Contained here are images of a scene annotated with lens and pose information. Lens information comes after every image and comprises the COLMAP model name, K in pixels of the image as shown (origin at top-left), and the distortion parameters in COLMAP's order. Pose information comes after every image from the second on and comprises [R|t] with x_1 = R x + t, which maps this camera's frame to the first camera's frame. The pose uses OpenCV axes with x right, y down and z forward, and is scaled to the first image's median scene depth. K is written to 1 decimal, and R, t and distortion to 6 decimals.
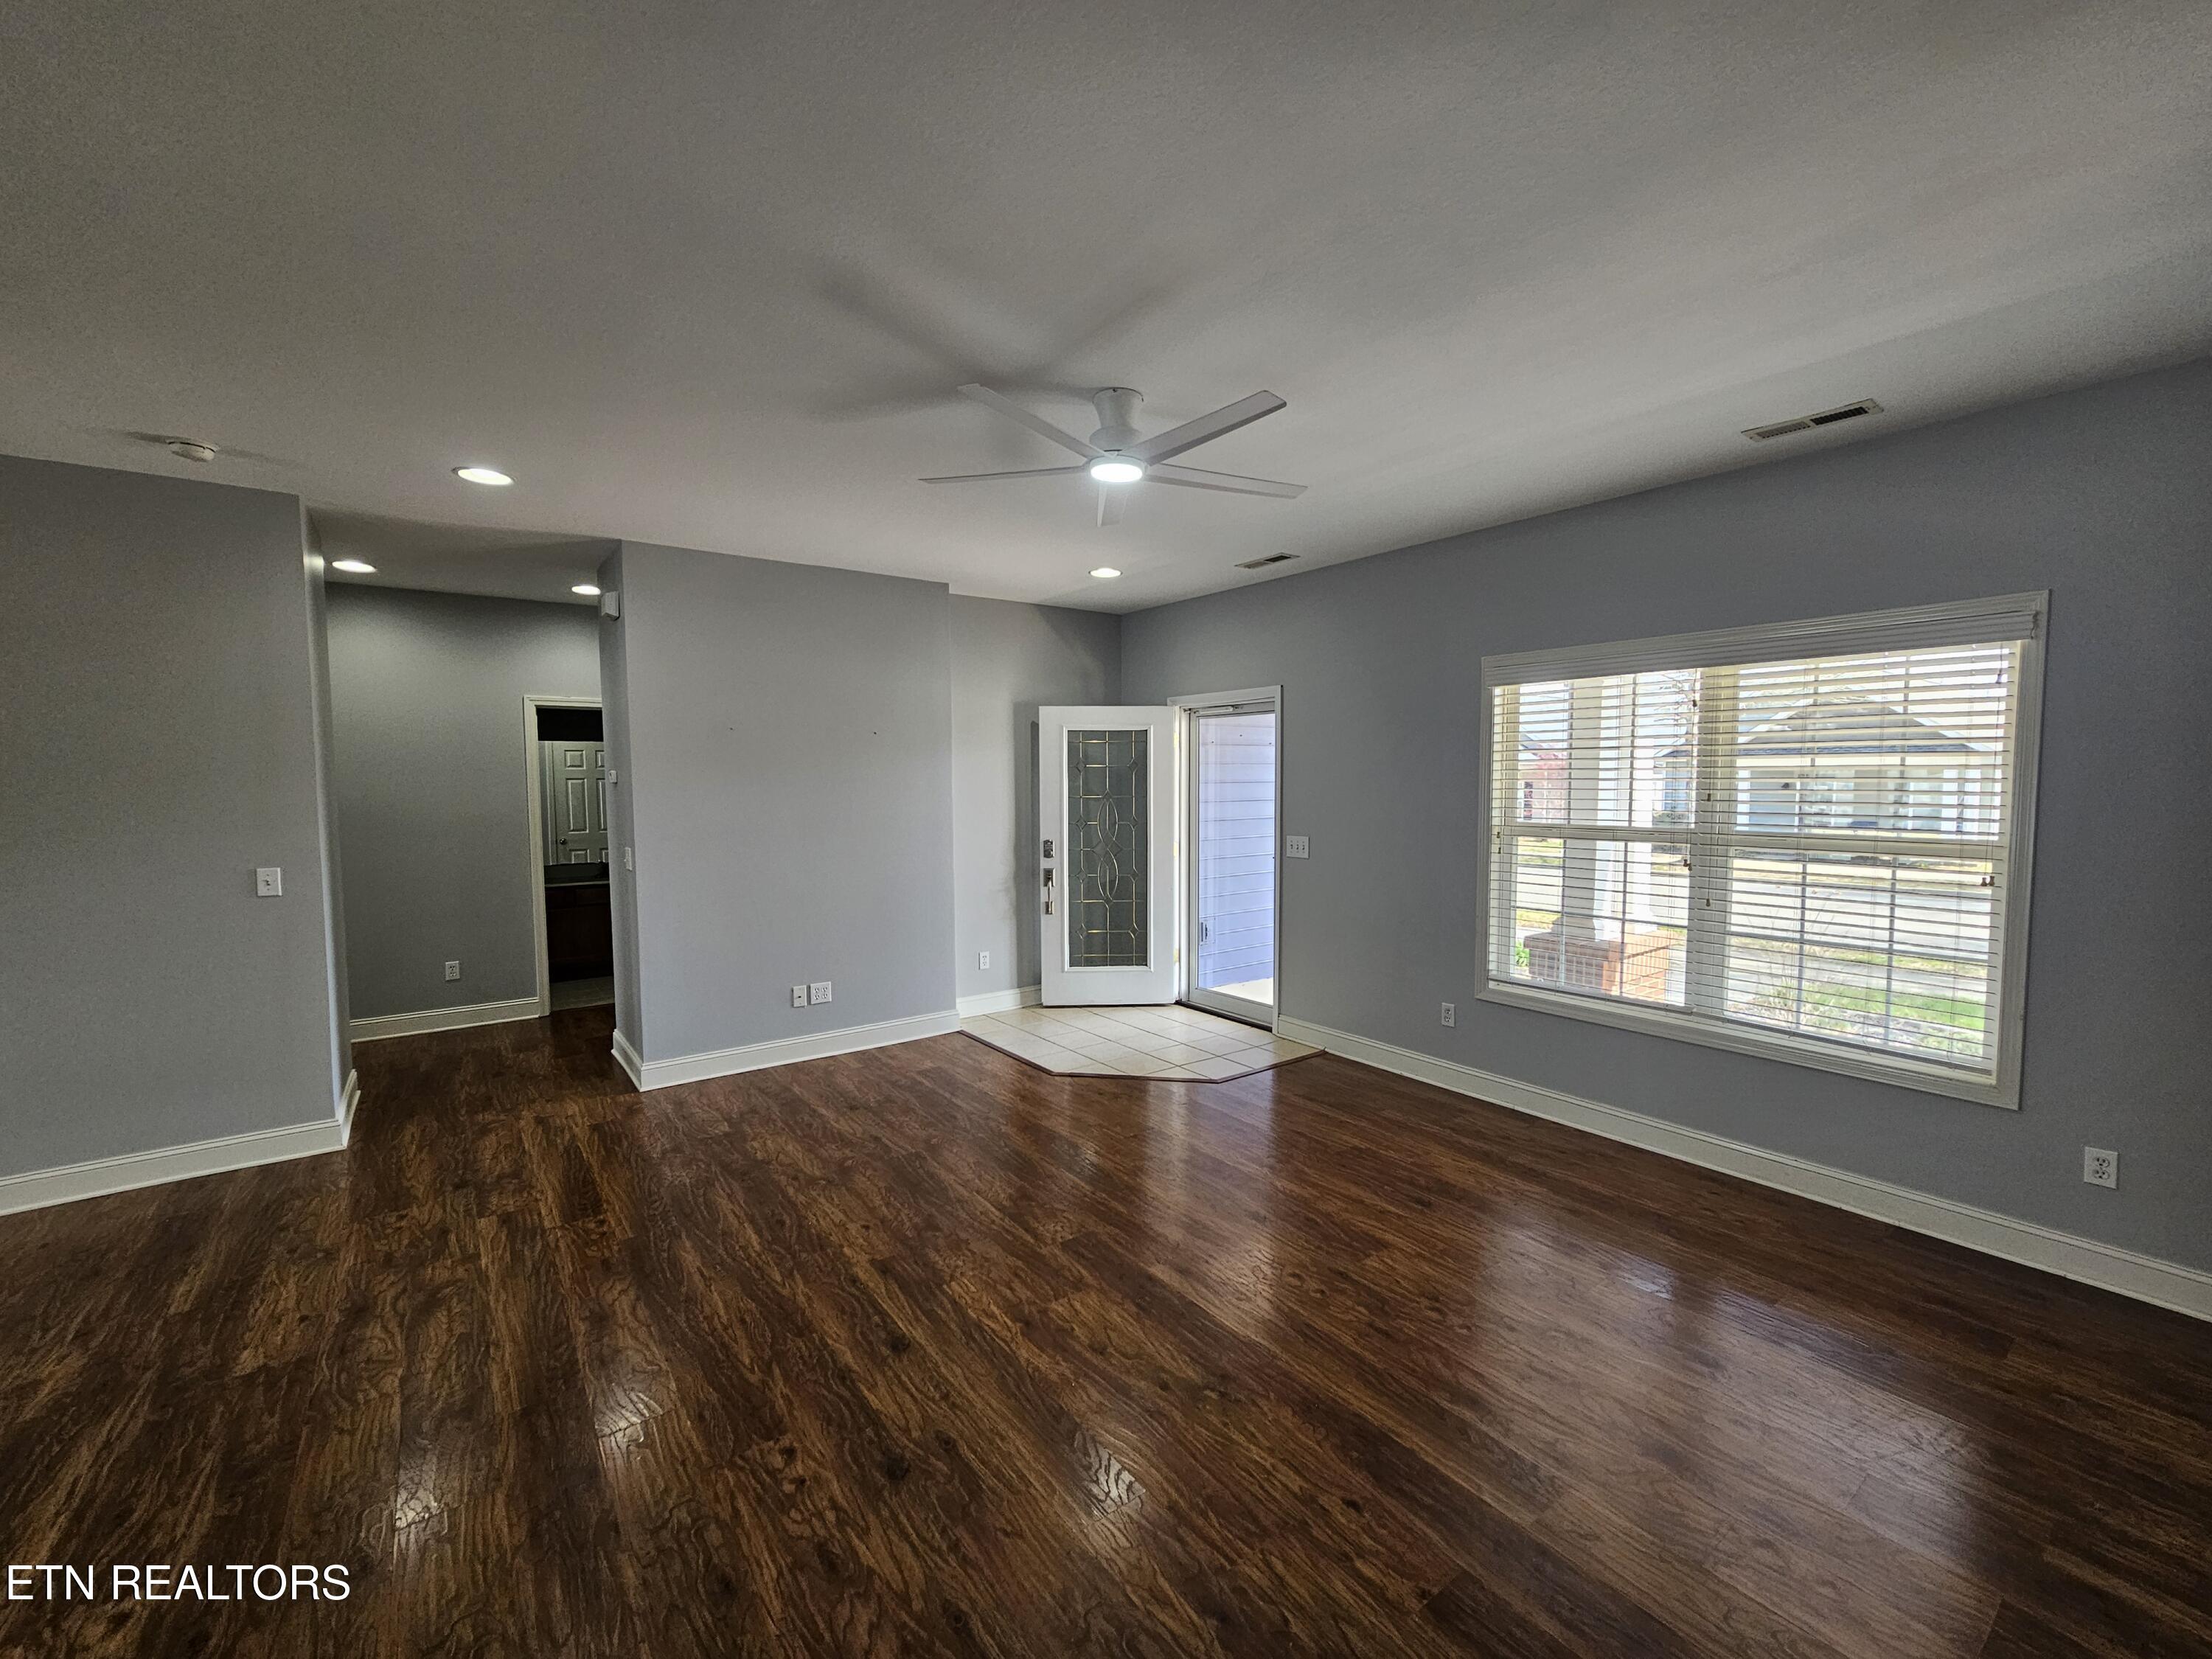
lens RADIAL K [[911.8, 0, 1112.0], [0, 911.8, 834.0], [0, 0, 1]] dist [0.000056, 0.000777]
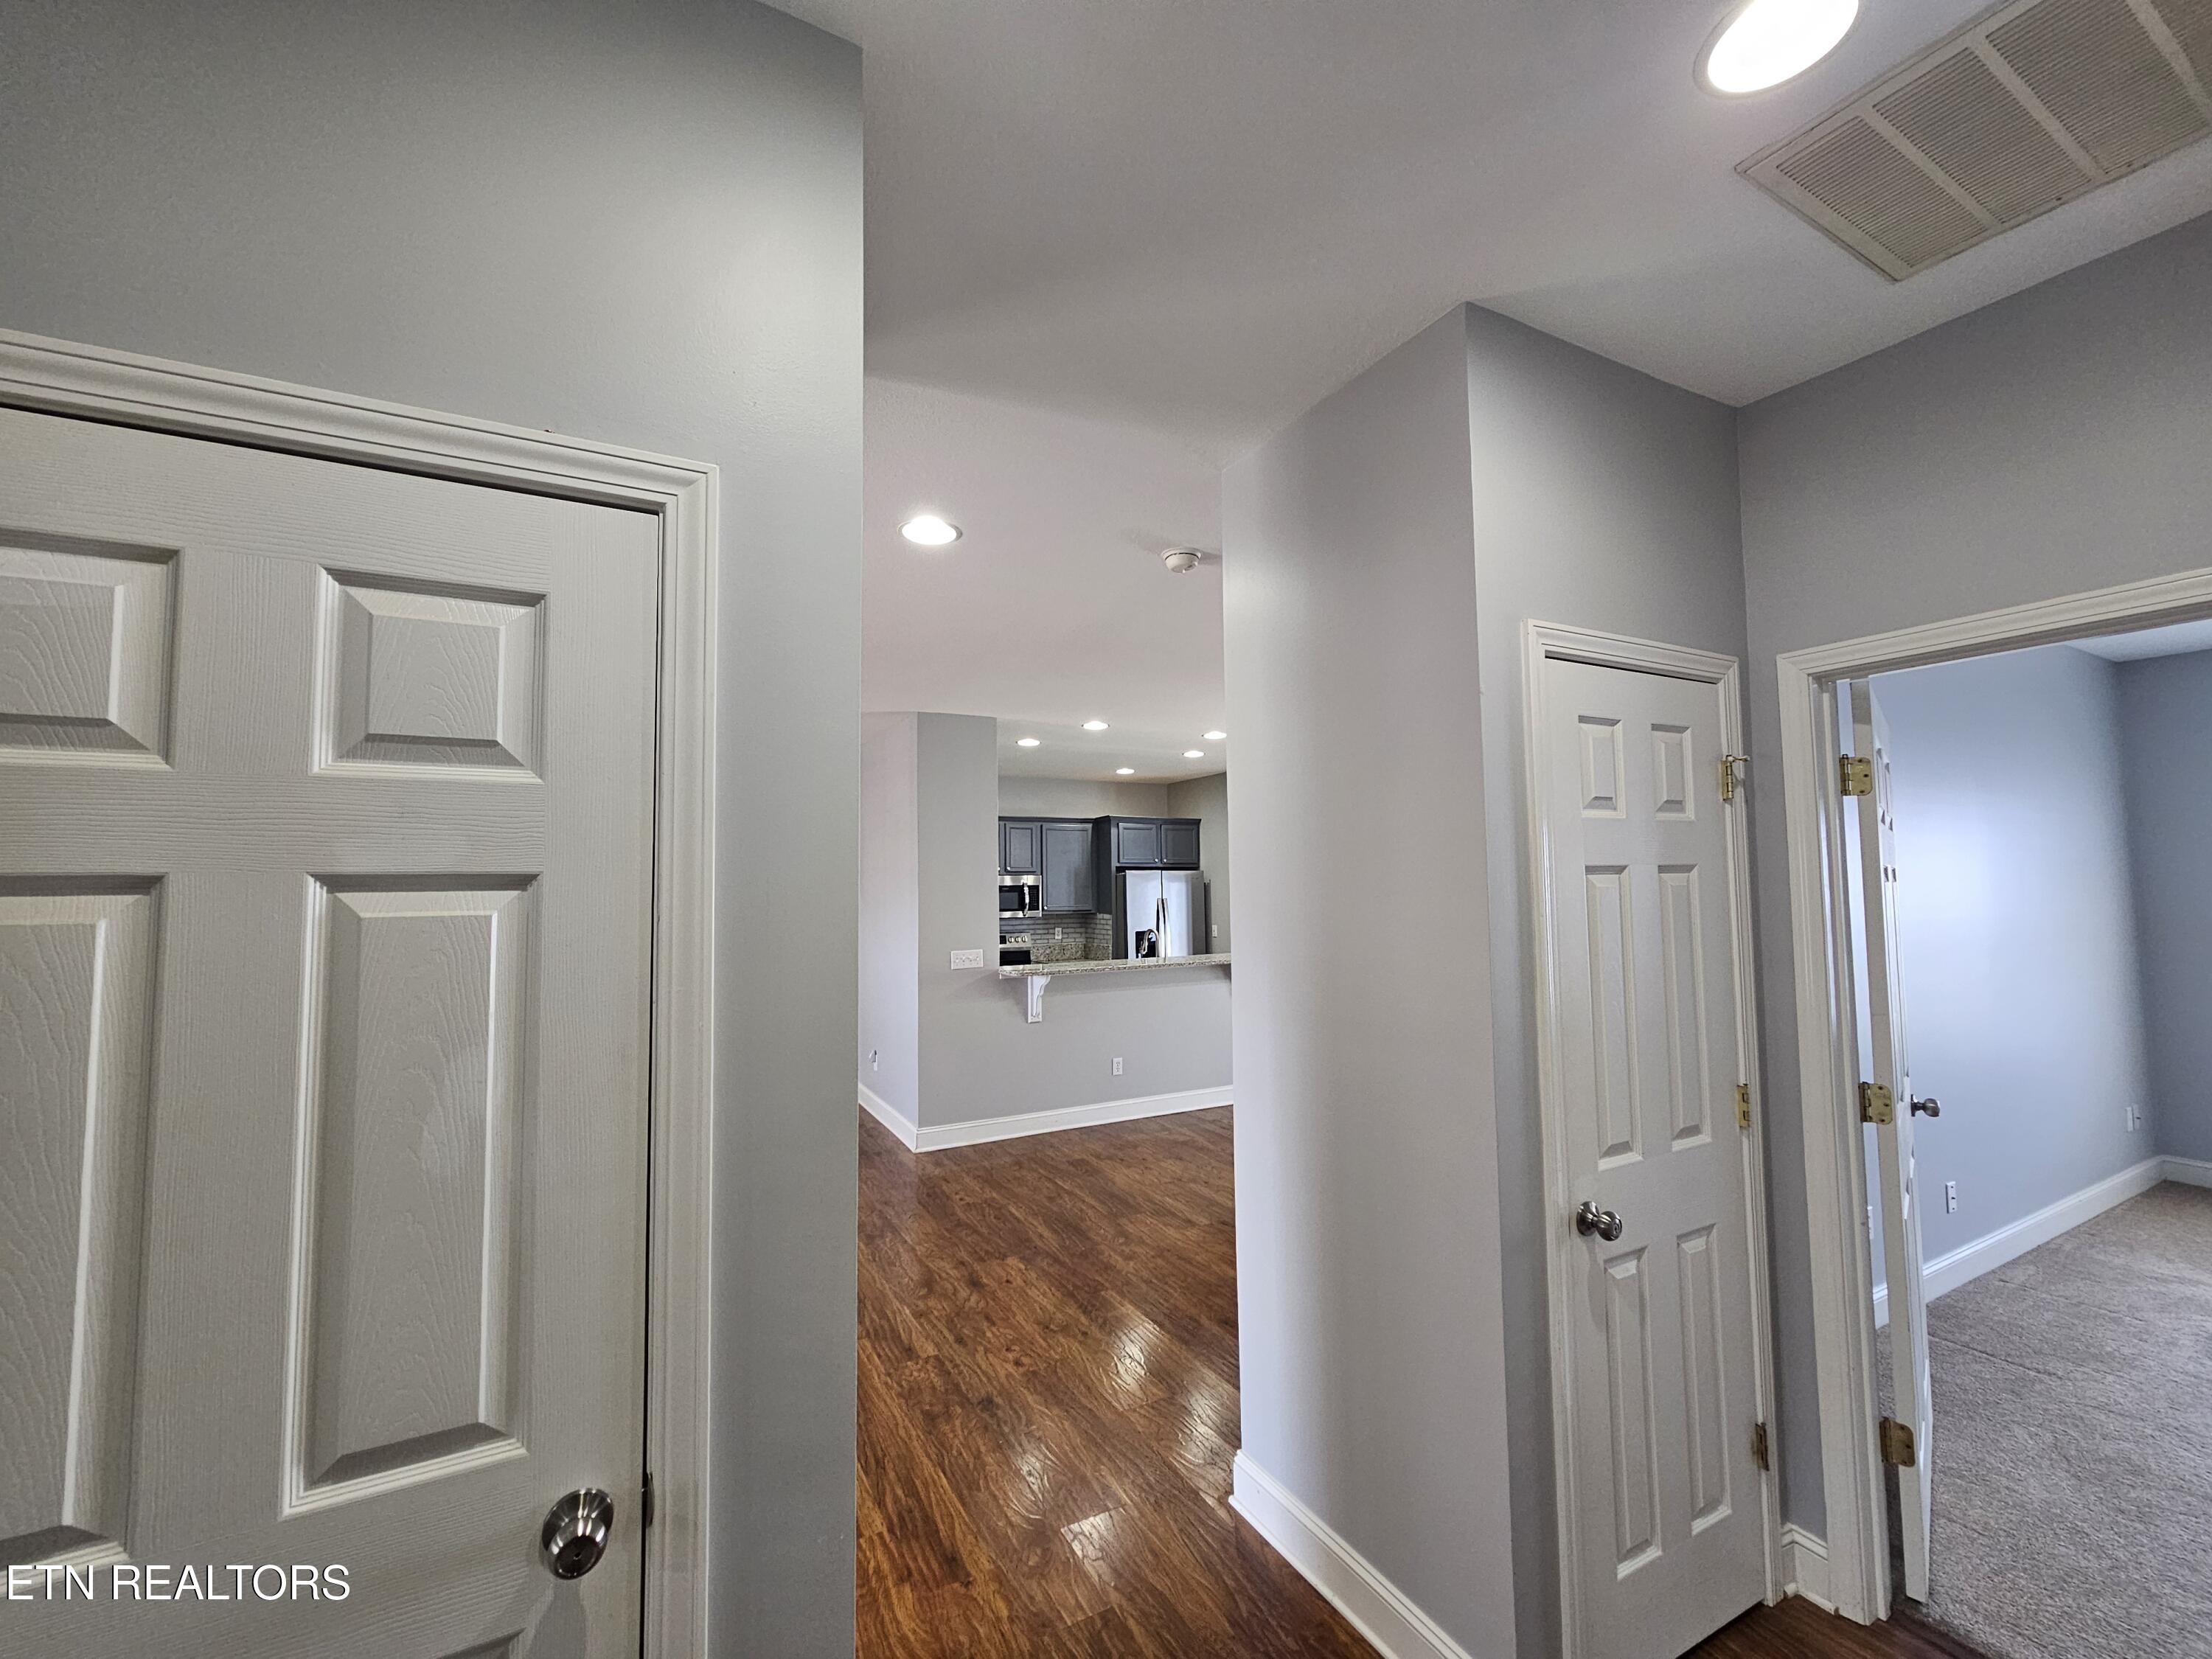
lens RADIAL K [[903.6, 0, 1109.1], [0, 903.6, 832.8], [0, 0, 1]] dist [-0.006335, 0.000871]
pose [[-0.989224, 0.028106, 0.143687, -0.822602], [0.028520, 0.999593, 0.000819, -0.100100], [-0.143606, 0.004909, -0.989623, 1.534317]]
